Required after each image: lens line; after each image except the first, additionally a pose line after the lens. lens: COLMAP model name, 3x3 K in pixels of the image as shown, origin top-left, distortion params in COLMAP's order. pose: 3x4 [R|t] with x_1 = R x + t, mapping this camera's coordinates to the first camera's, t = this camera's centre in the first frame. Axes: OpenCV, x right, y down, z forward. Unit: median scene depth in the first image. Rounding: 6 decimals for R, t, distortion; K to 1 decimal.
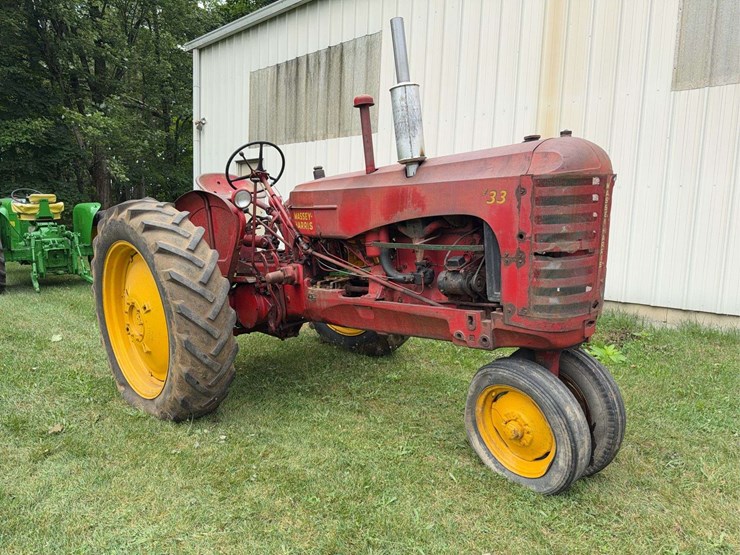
lens RADIAL K [[524.6, 0, 372.7], [0, 524.6, 280.4], [0, 0, 1]] dist [0.082808, -0.097879]
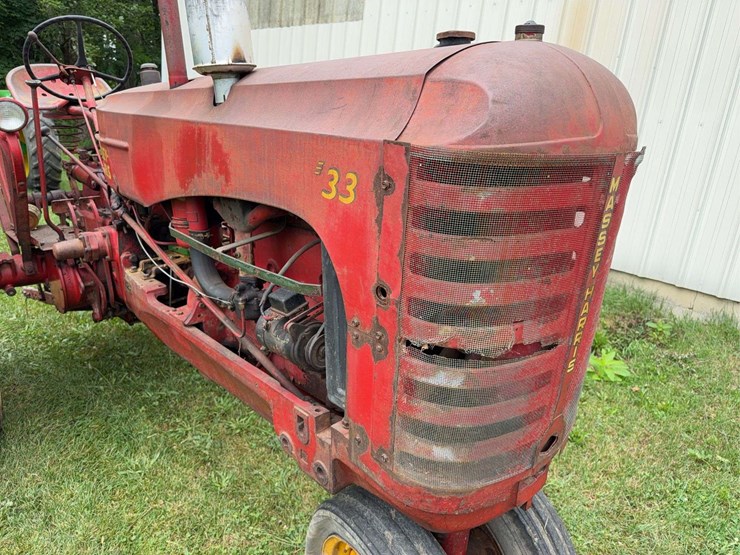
lens RADIAL K [[524.6, 0, 372.7], [0, 524.6, 280.4], [0, 0, 1]] dist [0.082808, -0.097879]
pose [[0.996172, 0.083129, -0.027034, 0.261711], [-0.077080, 0.981208, 0.176888, -0.150870], [0.041231, -0.174127, 0.983860, 0.555045]]
